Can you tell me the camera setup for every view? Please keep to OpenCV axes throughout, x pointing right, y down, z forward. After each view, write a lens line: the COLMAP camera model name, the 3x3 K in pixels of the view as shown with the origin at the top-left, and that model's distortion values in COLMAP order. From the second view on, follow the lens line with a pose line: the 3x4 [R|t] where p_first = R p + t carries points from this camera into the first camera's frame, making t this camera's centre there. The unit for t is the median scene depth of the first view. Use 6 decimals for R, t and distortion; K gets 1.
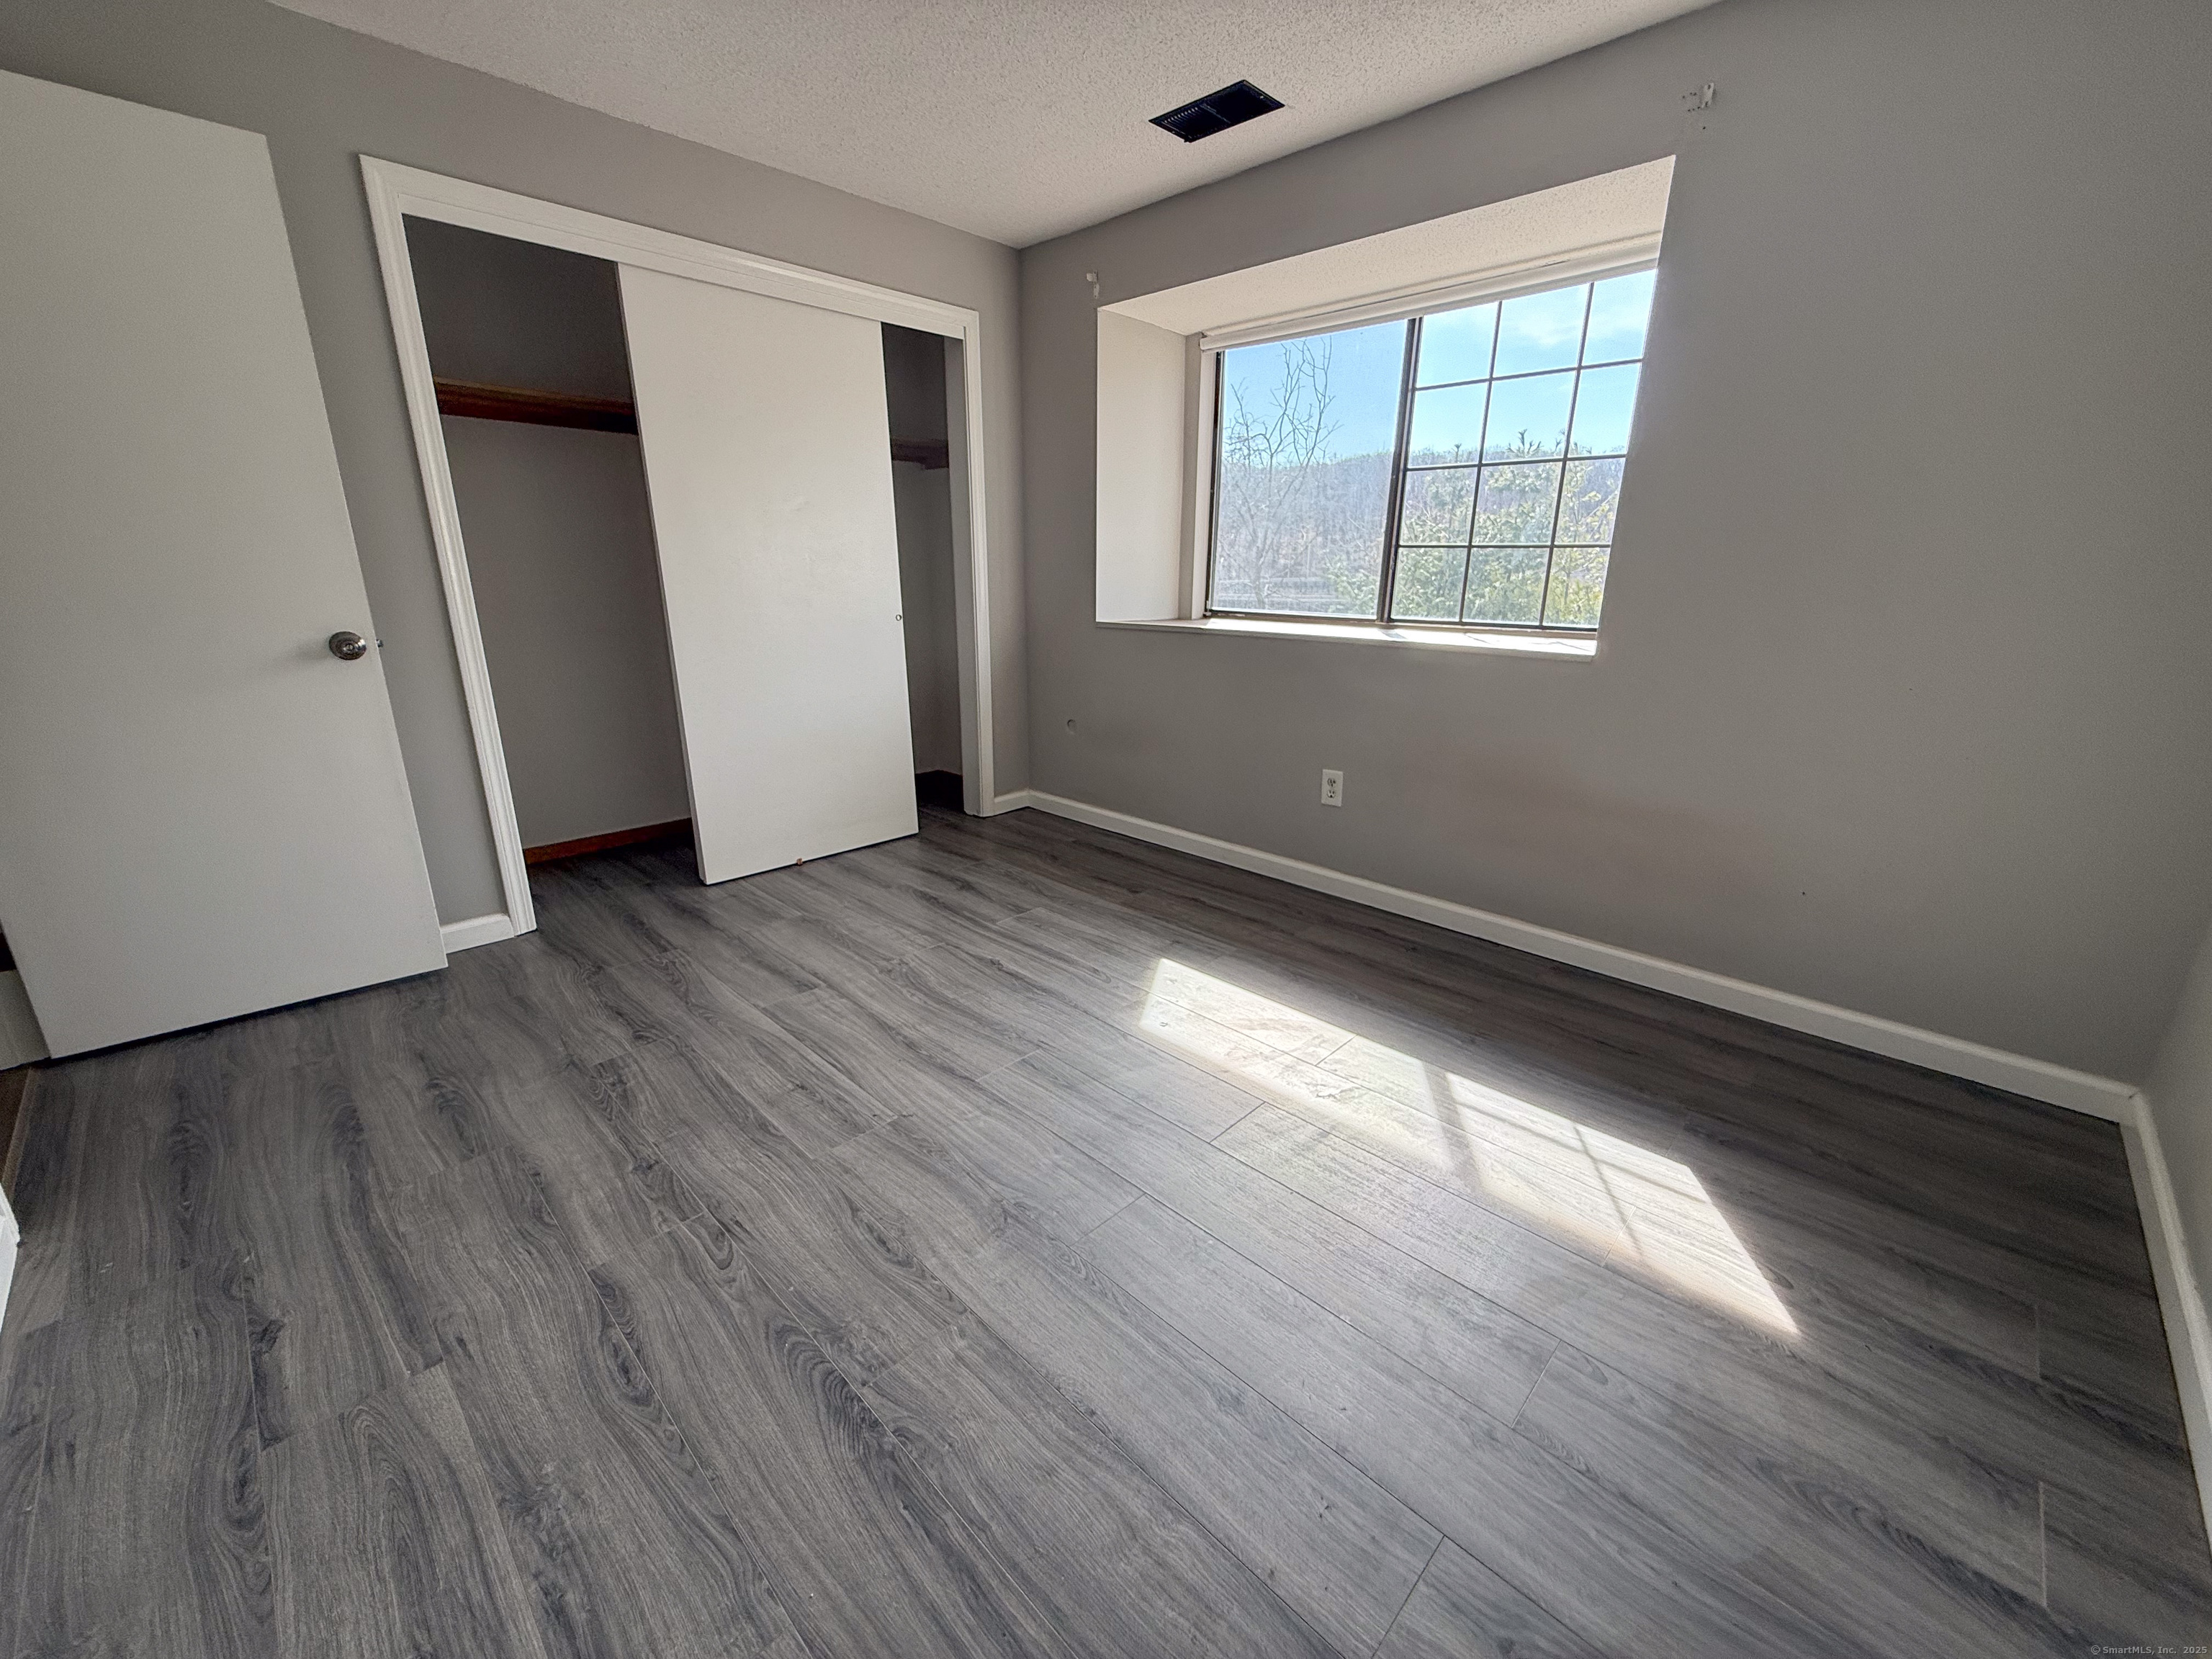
lens RADIAL K [[876.5, 0, 1101.8], [0, 876.5, 829.9], [0, 0, 1]] dist [0.000852, -0.000325]
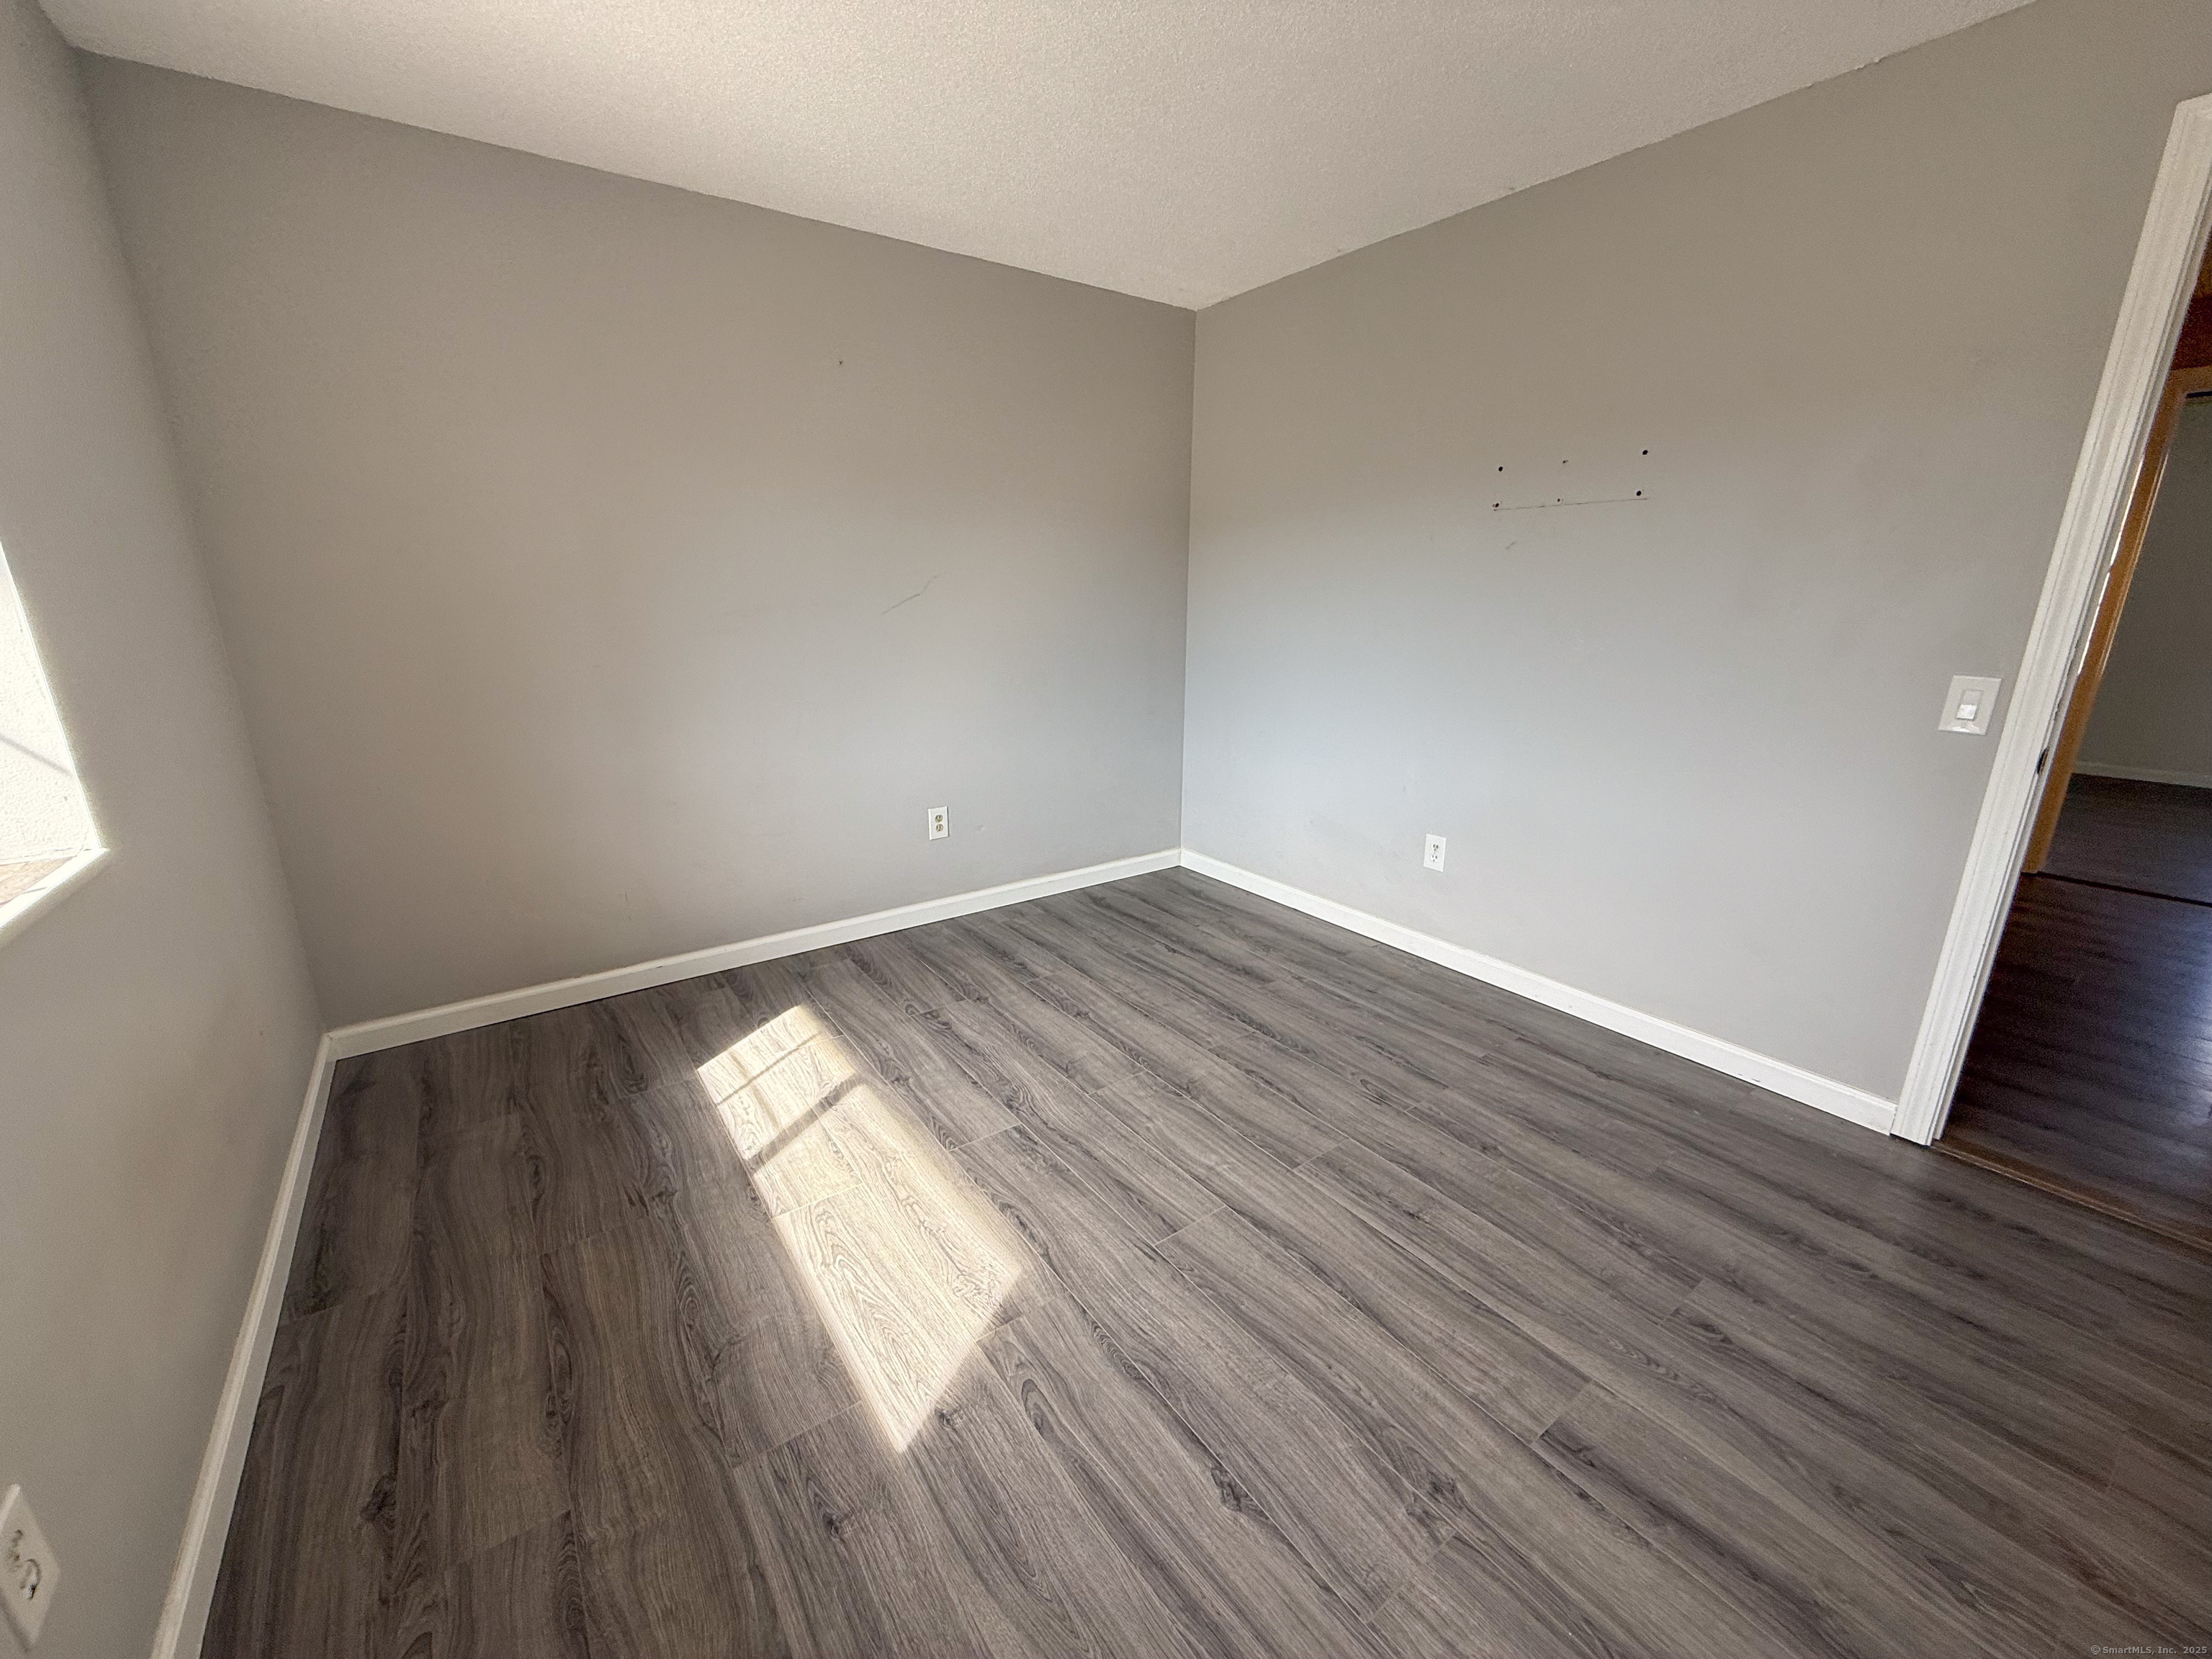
lens RADIAL K [[876.5, 0, 1103.9], [0, 876.5, 844.5], [0, 0, 1]] dist [0.000852, -0.000325]
pose [[-0.985752, -0.052859, 0.159686, -0.163860], [0.043585, 0.836650, 0.546002, -0.626983], [-0.162462, 0.545182, -0.822425, 1.795421]]
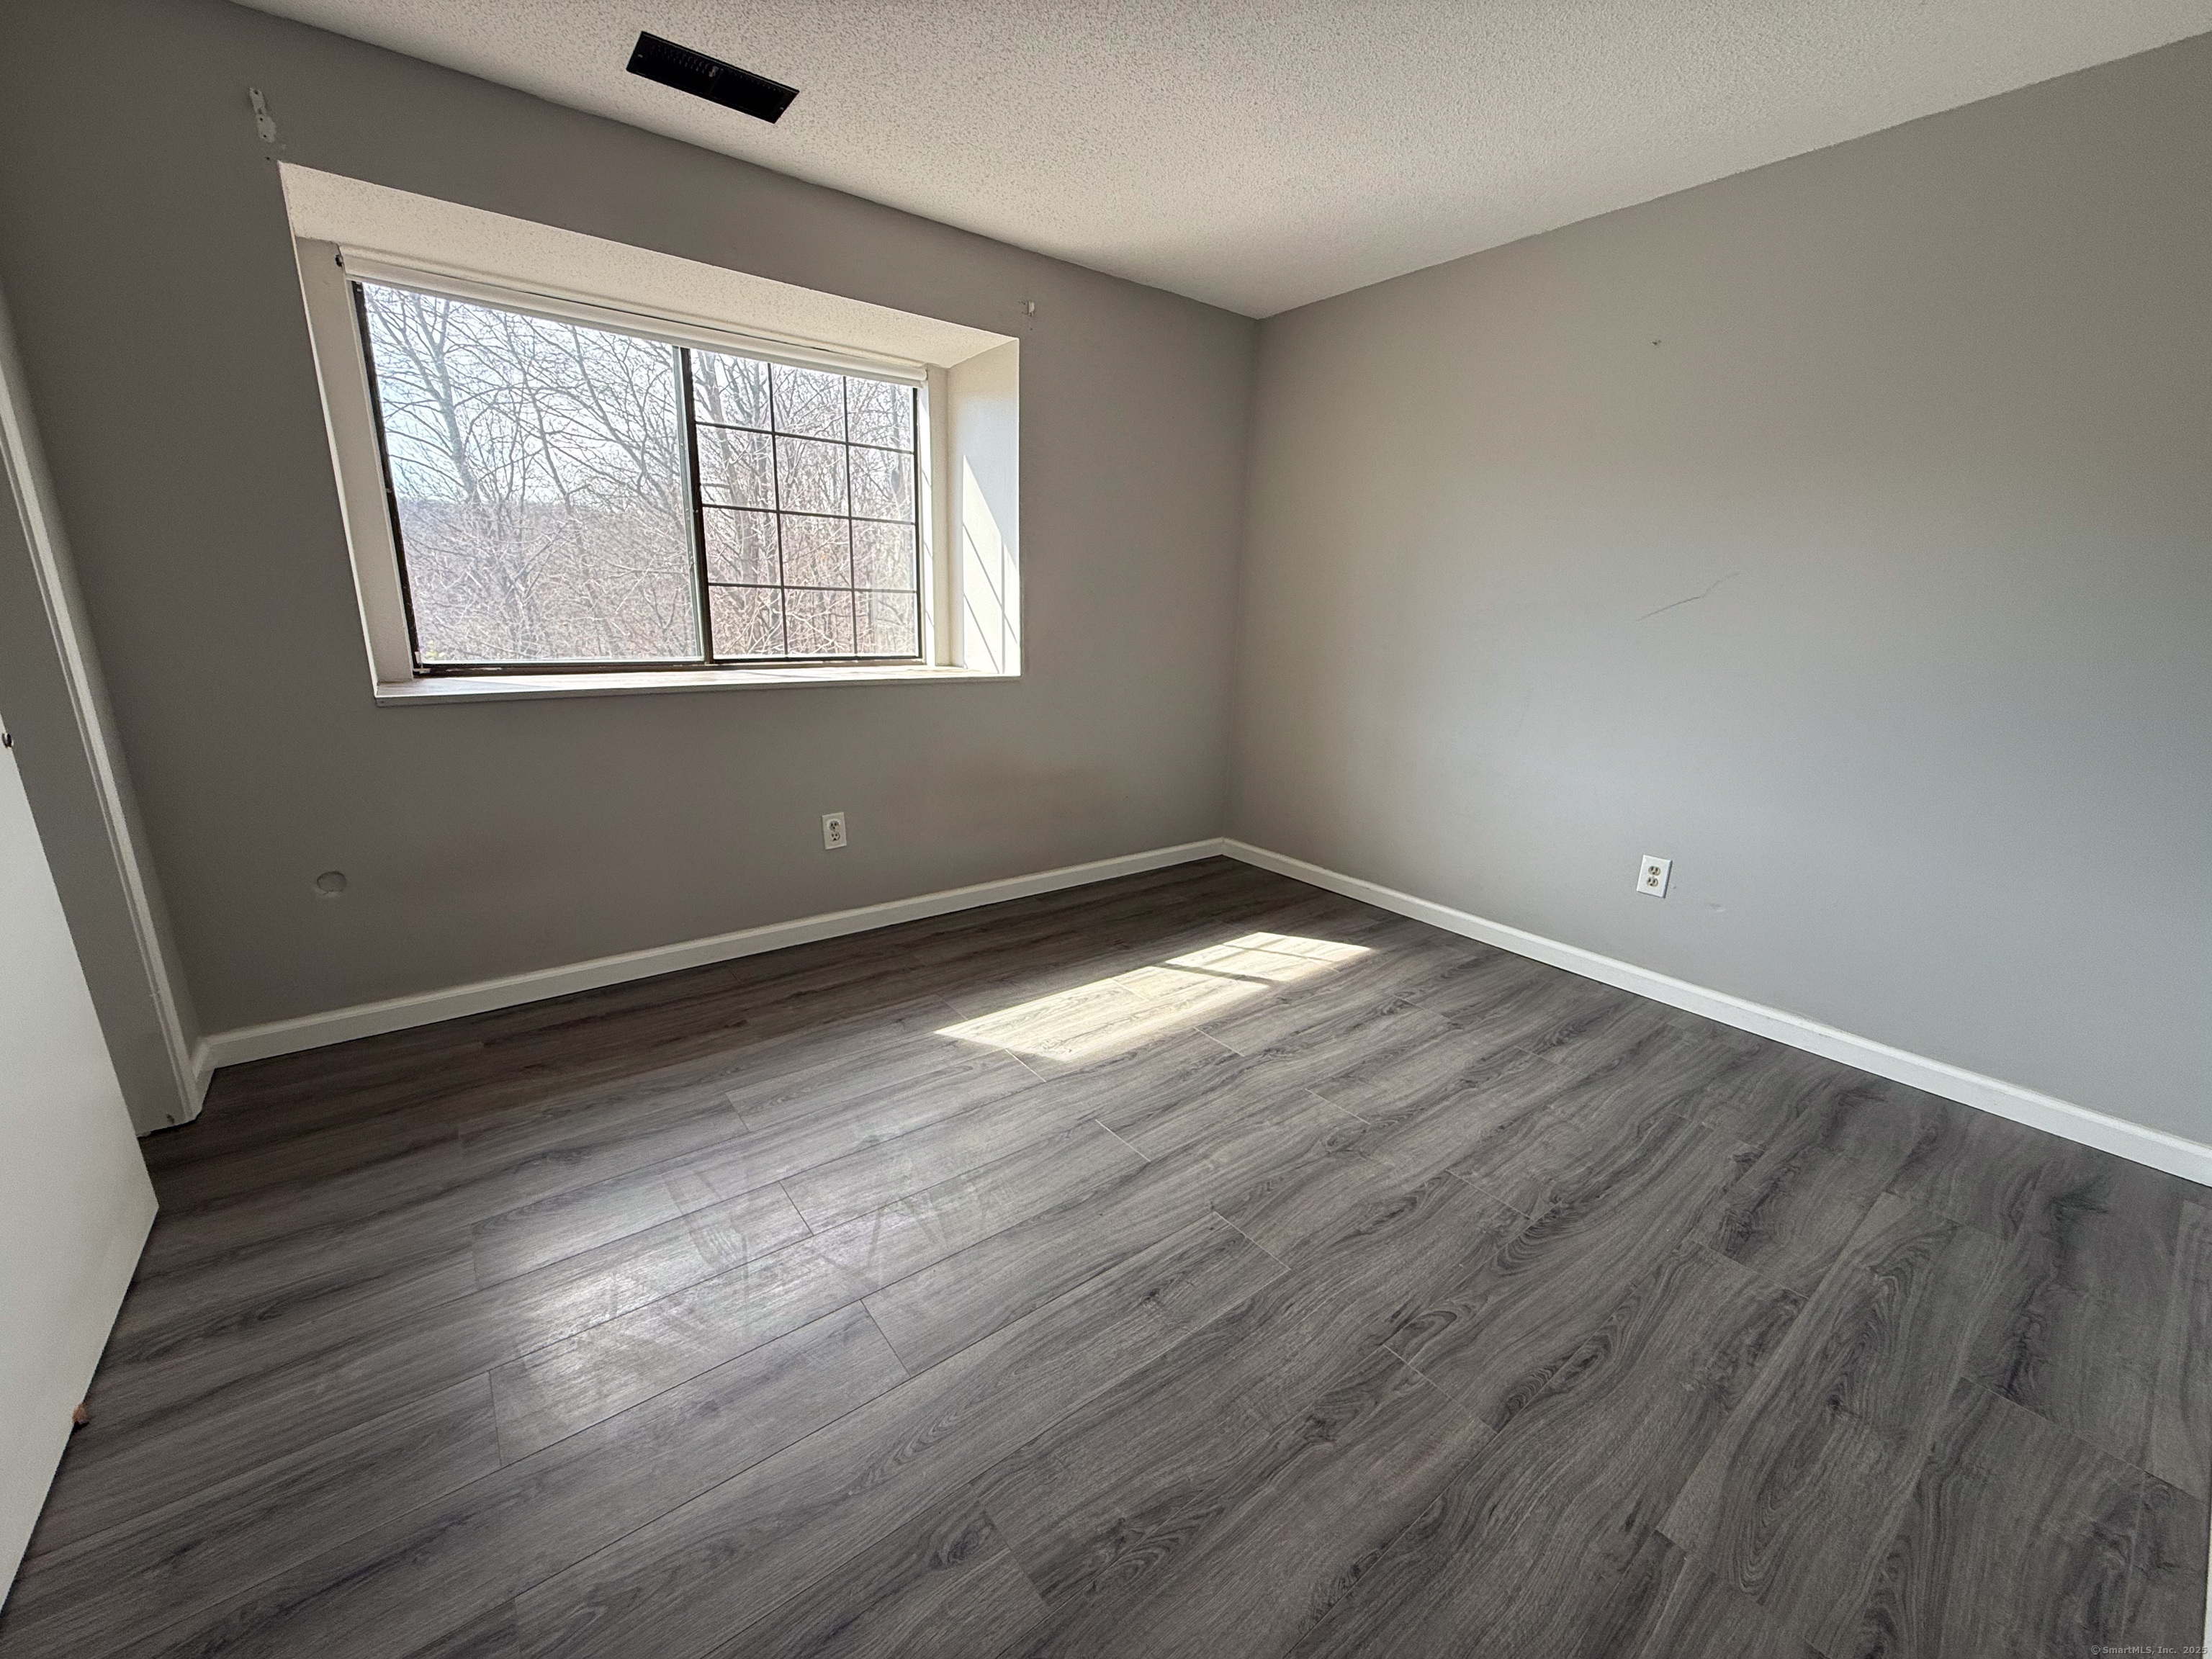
lens RADIAL K [[876.5, 0, 1094.8], [0, 876.5, 833.3], [0, 0, 1]] dist [0.000852, -0.000325]
pose [[0.137584, -0.259039, 0.956017, -1.116170], [0.261556, 0.940438, 0.217176, -0.317288], [-0.955332, 0.220172, 0.197142, 0.896130]]
